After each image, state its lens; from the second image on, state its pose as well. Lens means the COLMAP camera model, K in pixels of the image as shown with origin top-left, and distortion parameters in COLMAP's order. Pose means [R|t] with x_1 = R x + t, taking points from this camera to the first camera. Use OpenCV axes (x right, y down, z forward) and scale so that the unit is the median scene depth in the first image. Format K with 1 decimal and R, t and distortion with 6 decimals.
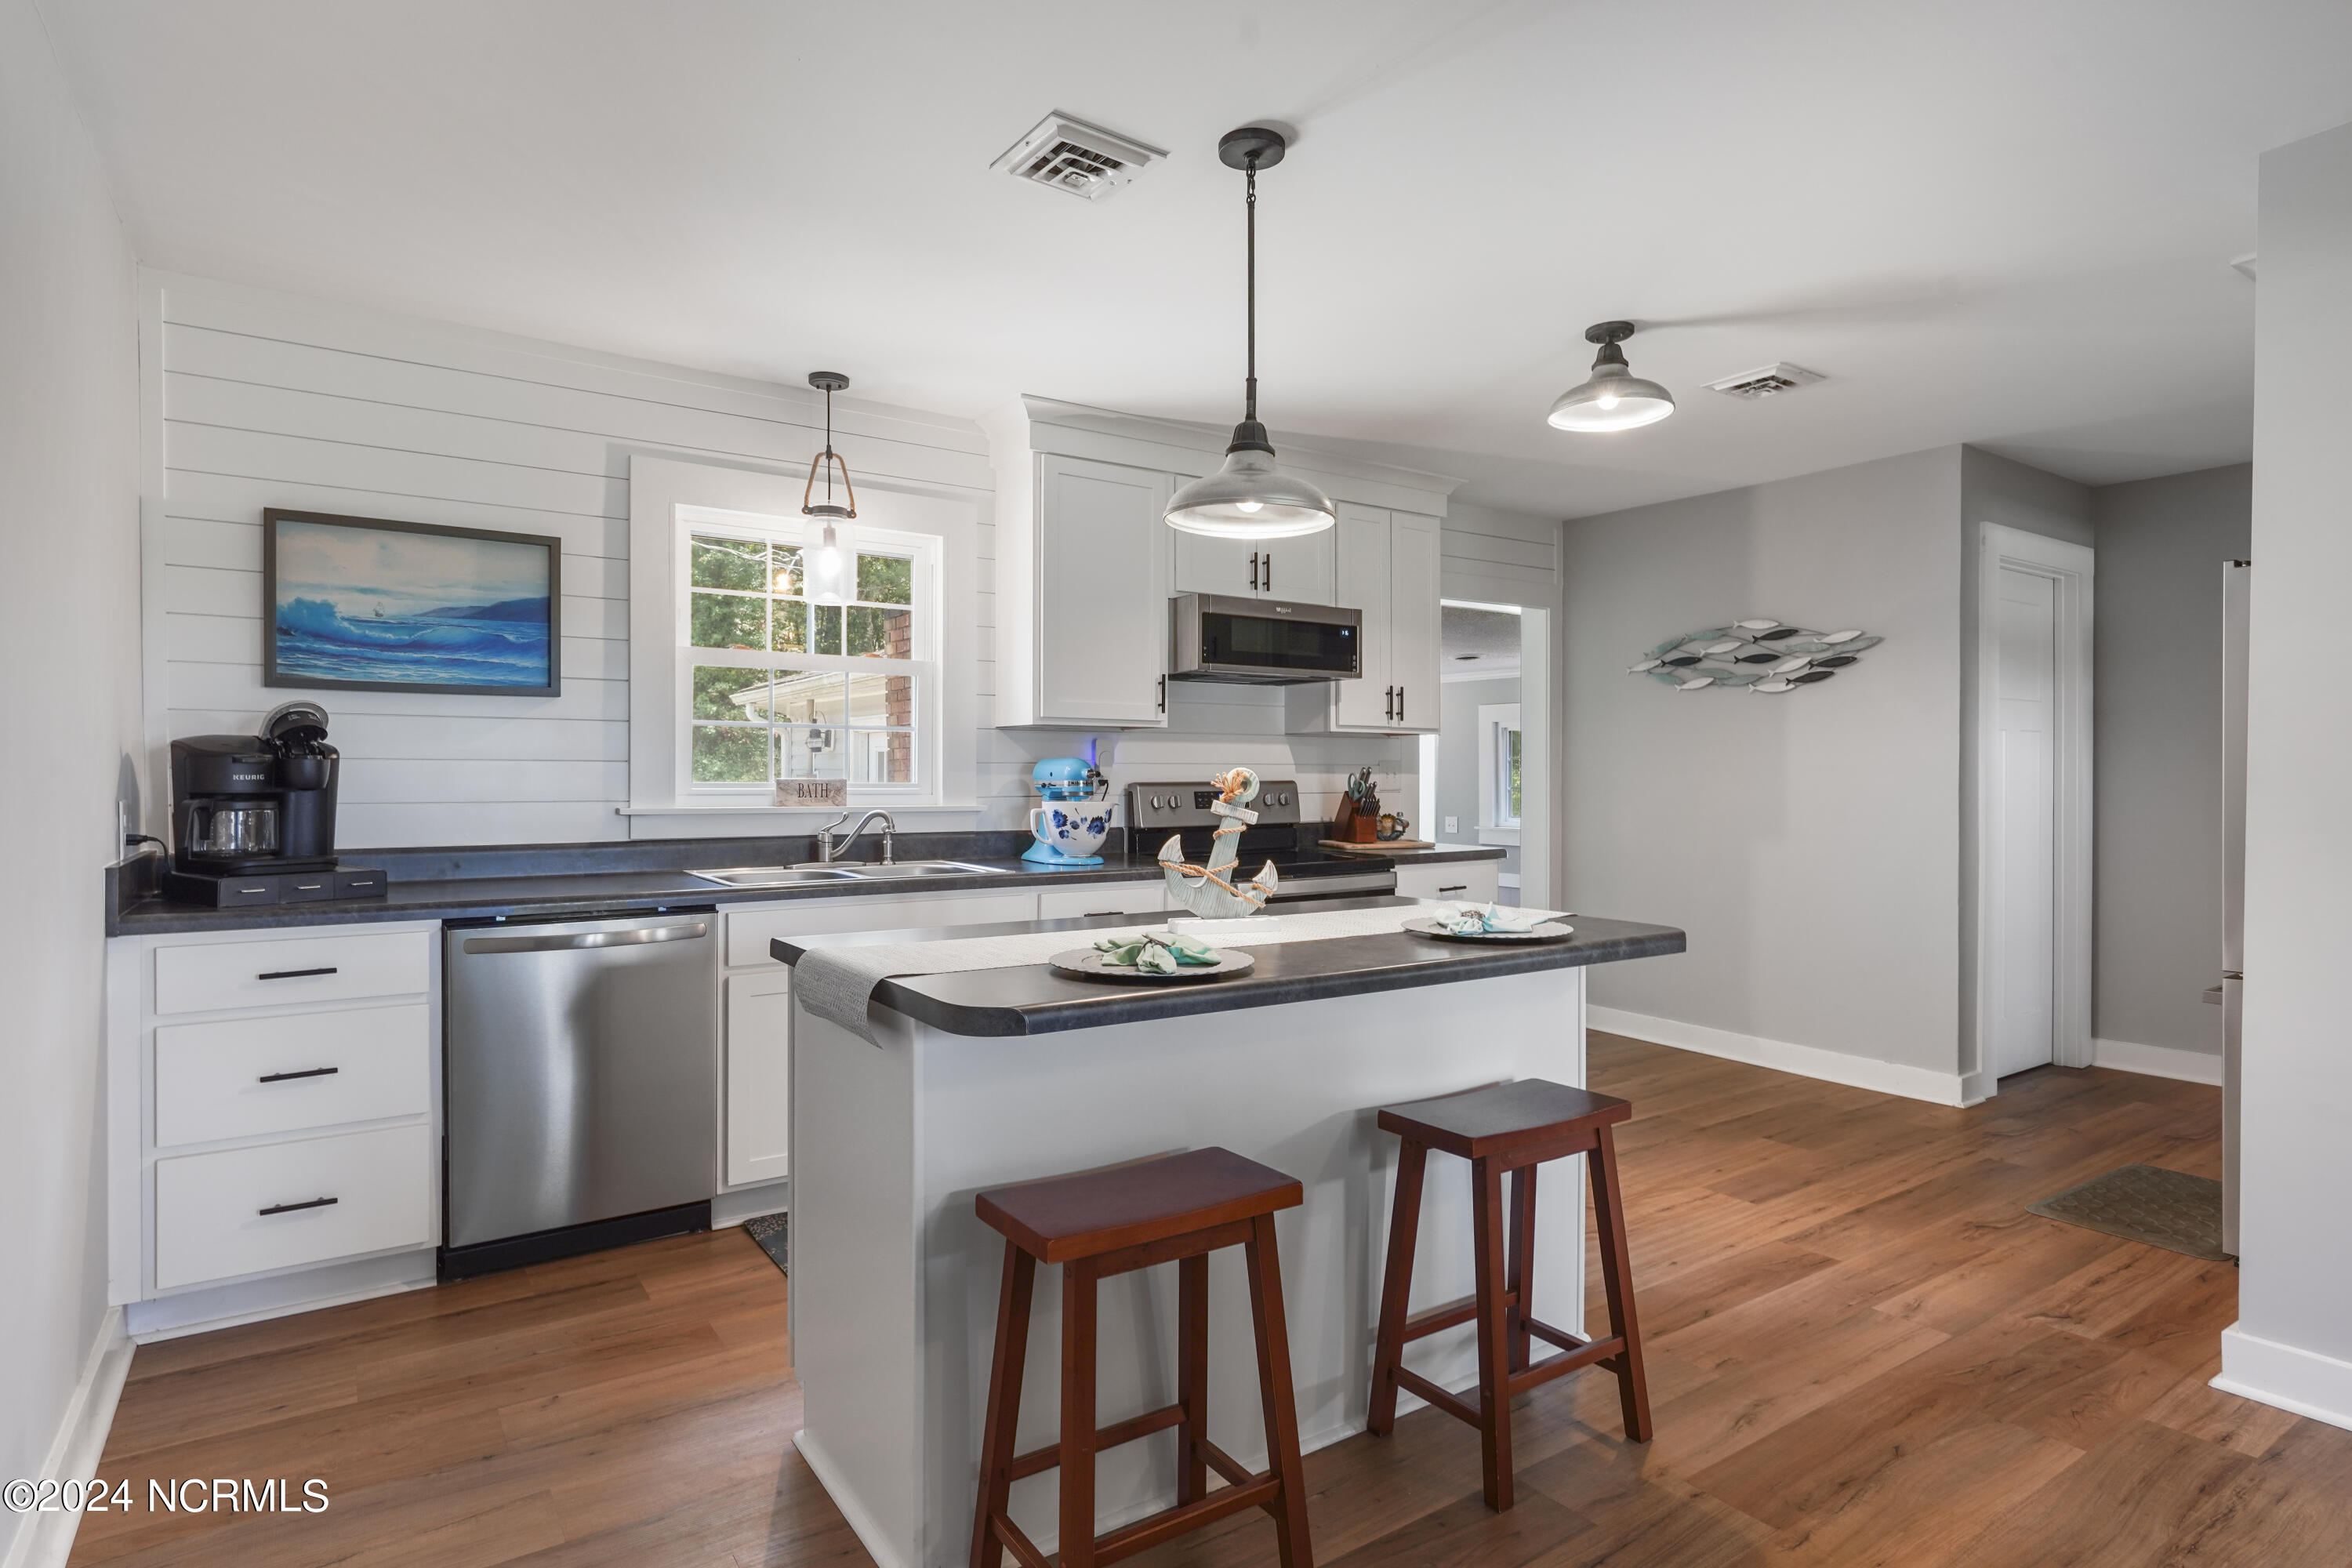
lens RADIAL K [[1237.6, 0, 1181.2], [0, 1237.6, 781.0], [0, 0, 1]] dist [0.001463, 0.000472]
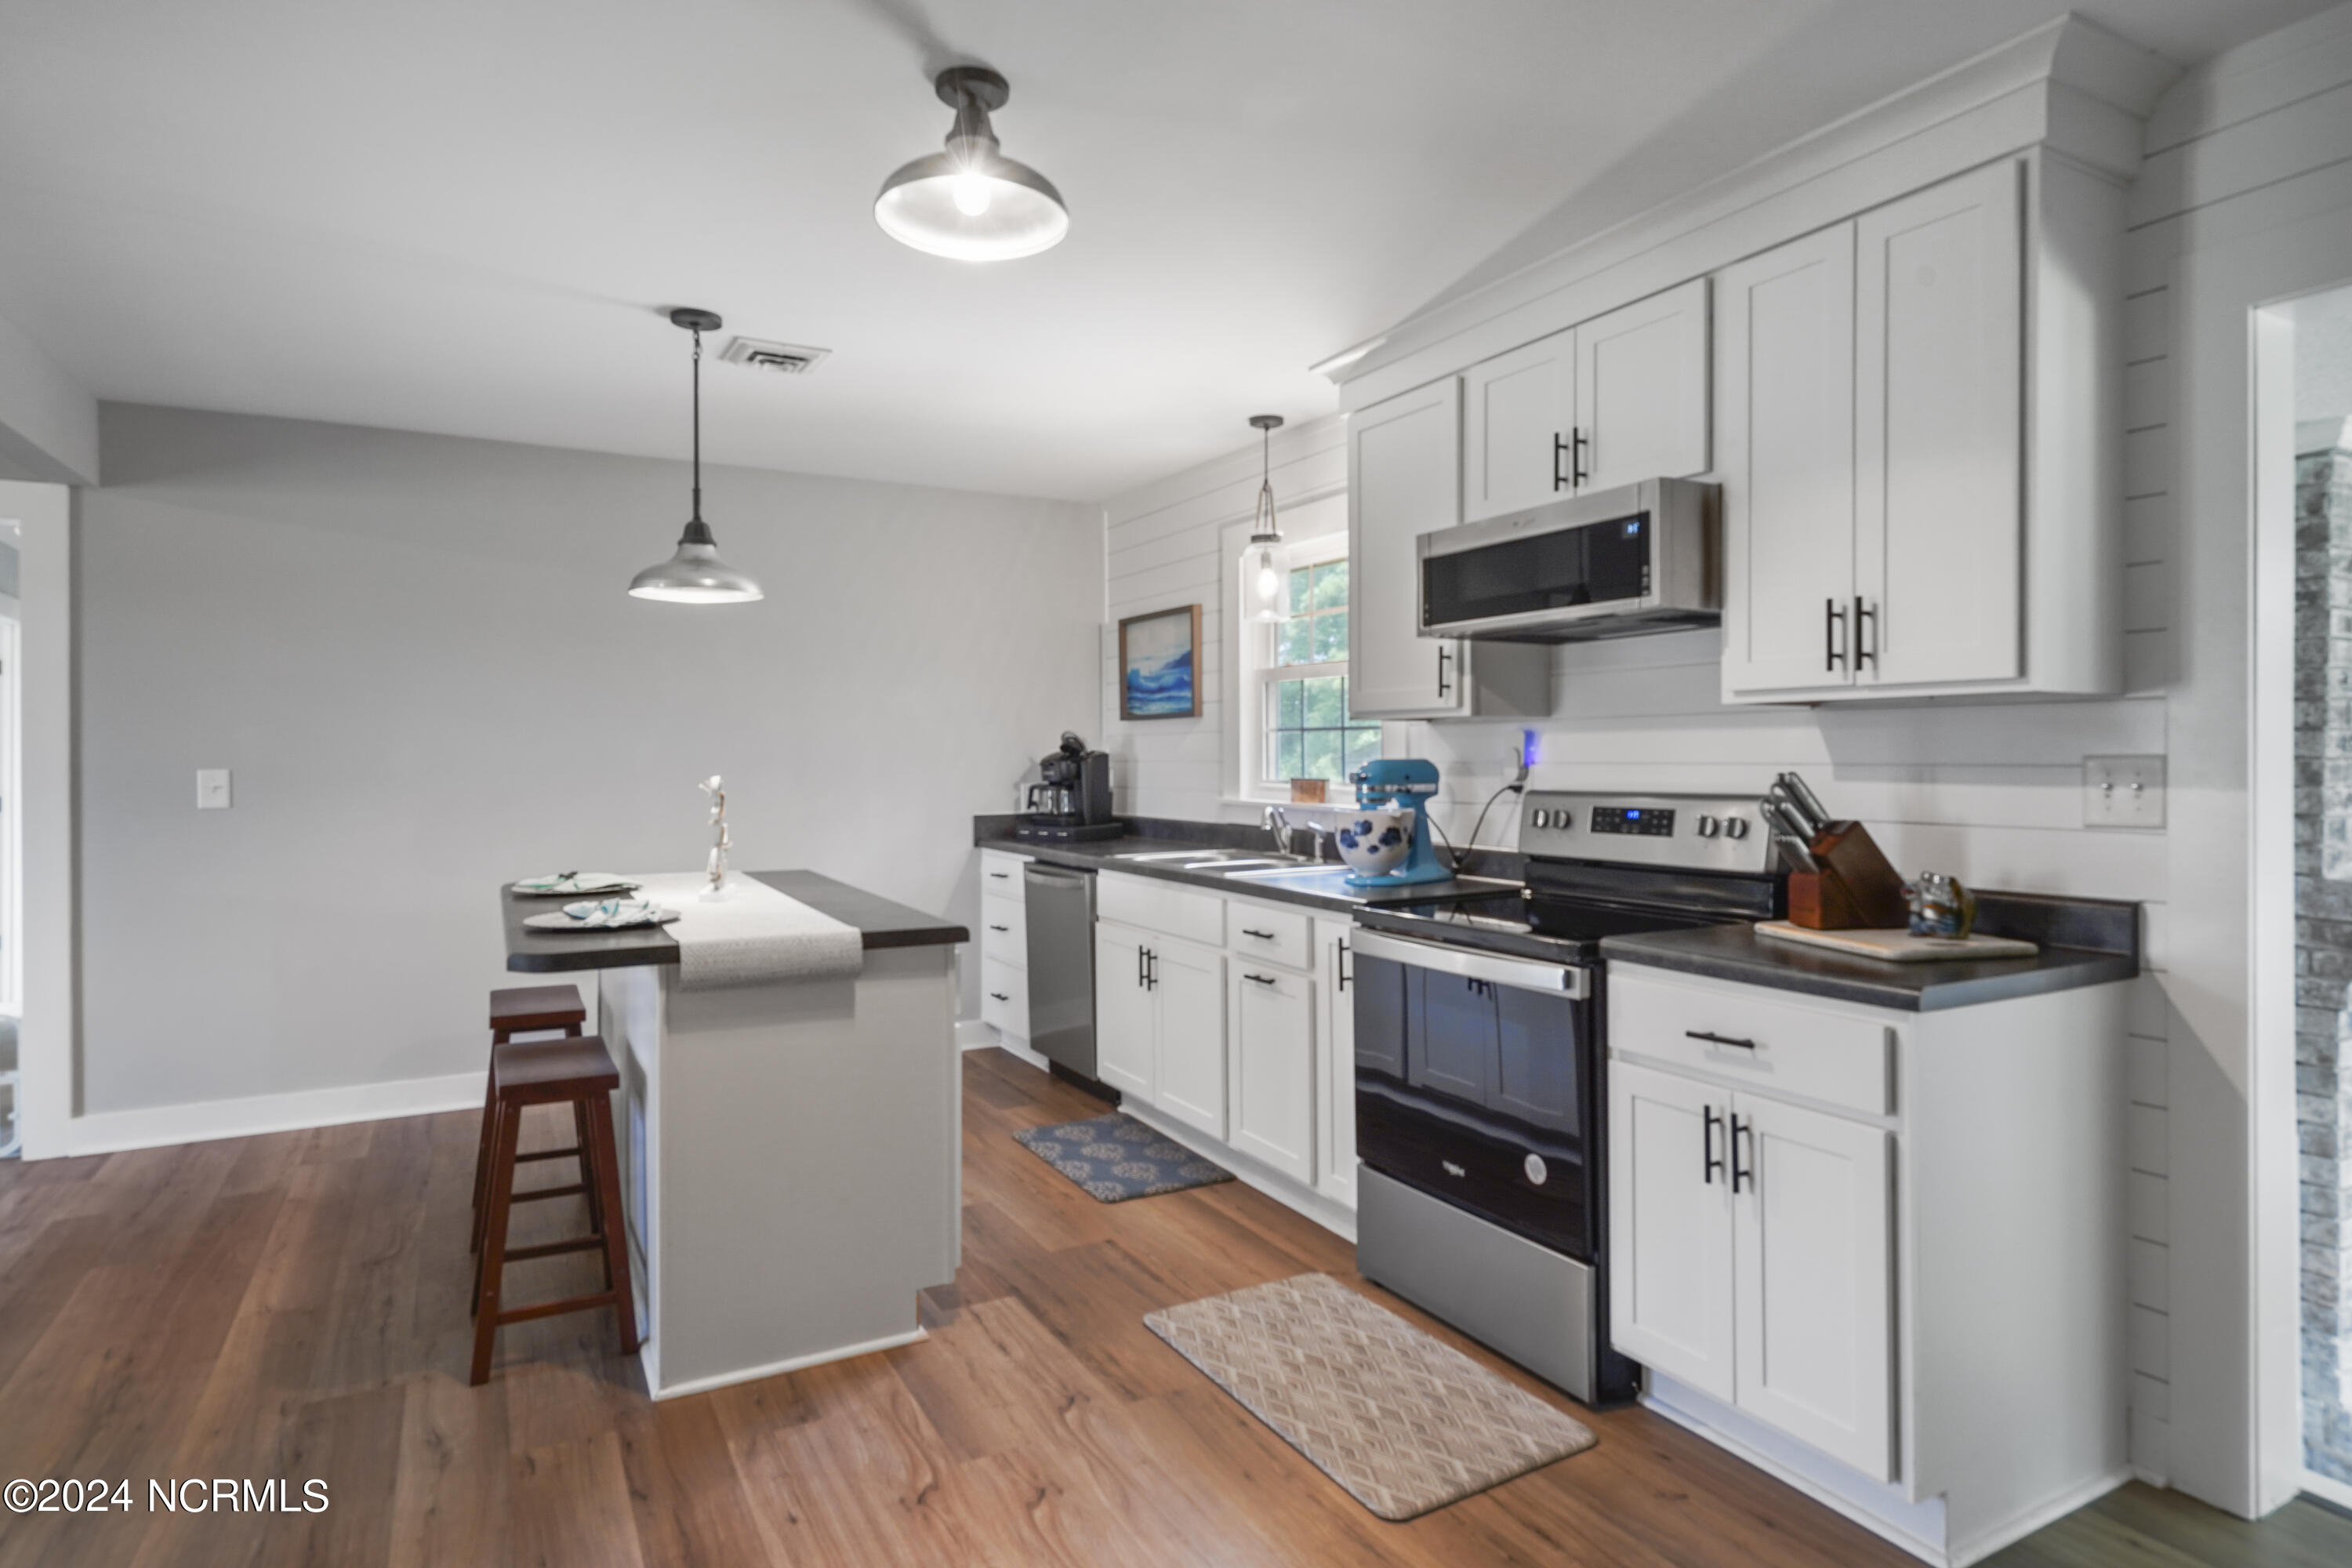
lens RADIAL K [[1277.4, 0, 1175.7], [0, 1277.4, 753.5], [0, 0, 1]] dist [0.004883, 0.001652]
pose [[-0.097673, -0.002160, -0.995216, 0.936391], [-0.002322, 0.999995, -0.001942, -0.023589], [0.995216, 0.002121, -0.097677, 1.113306]]
